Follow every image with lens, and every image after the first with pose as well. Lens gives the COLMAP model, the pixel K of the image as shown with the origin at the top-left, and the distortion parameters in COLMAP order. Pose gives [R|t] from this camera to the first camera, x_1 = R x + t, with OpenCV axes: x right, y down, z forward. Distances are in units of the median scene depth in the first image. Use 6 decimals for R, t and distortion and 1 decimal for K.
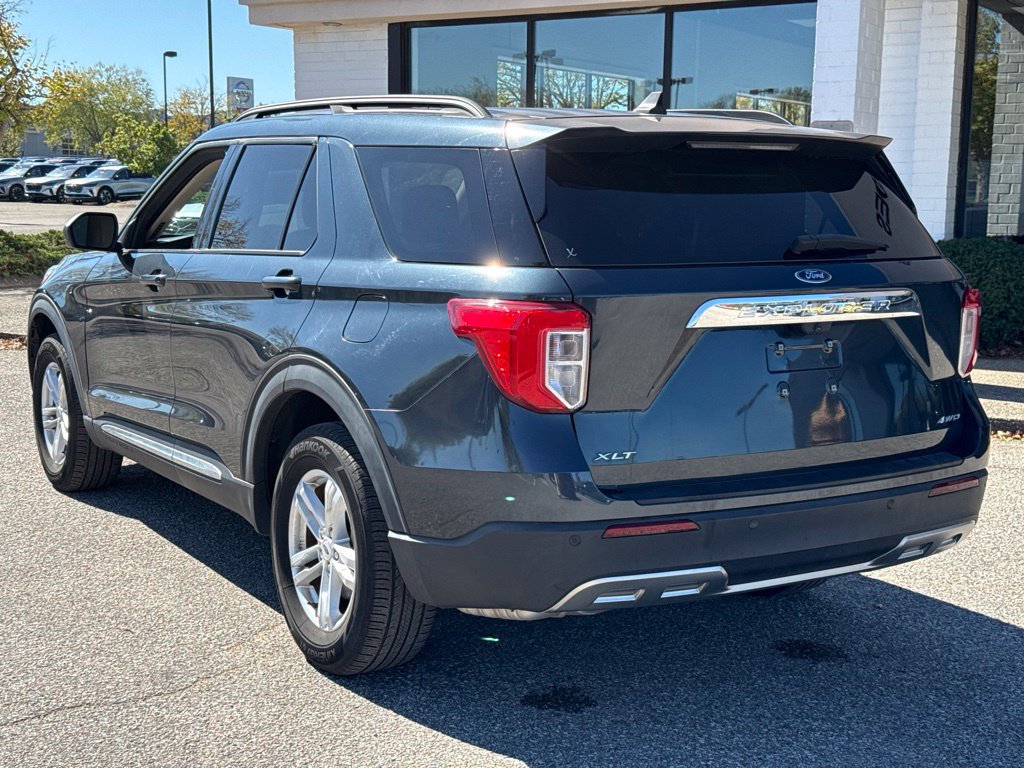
lens RADIAL K [[1408.9, 0, 513.3], [0, 1408.9, 380.7], [0, 0, 1]] dist [0.118006, 0.000000]
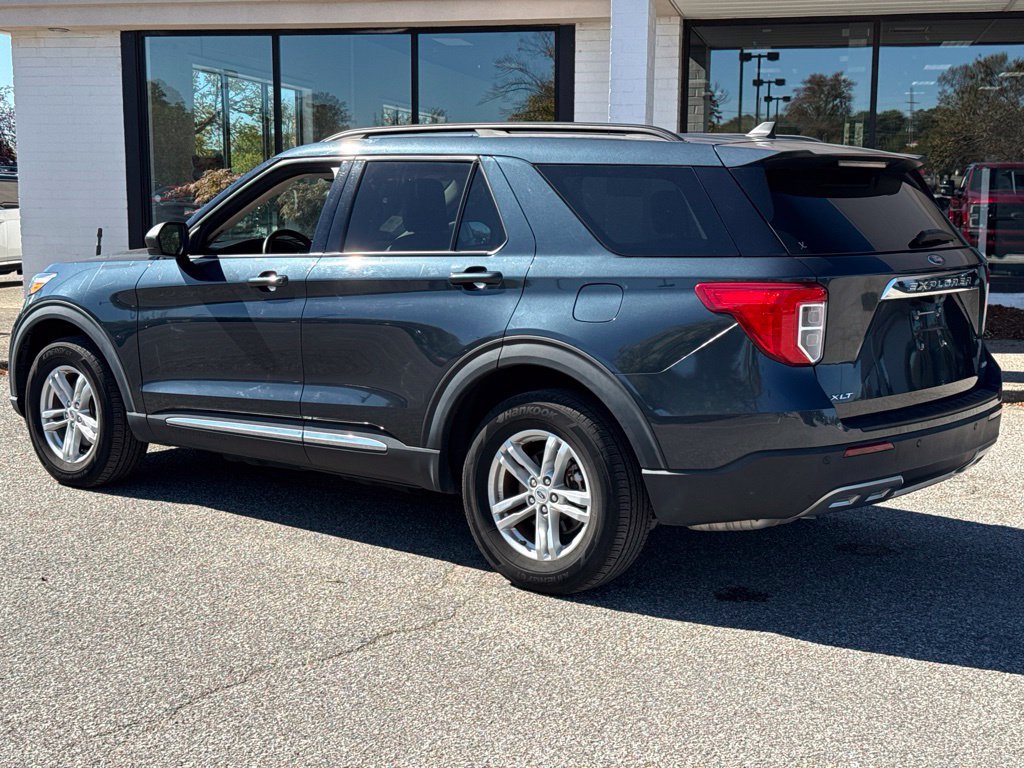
lens RADIAL K [[1408.9, 0, 509.6], [0, 1408.9, 381.3], [0, 0, 1]] dist [0.118006, 0.000000]
pose [[0.949368, -0.046610, 0.310690, -0.527650], [0.047710, 0.998853, 0.004064, 0.015139], [-0.310523, 0.010965, 0.950503, -0.148772]]
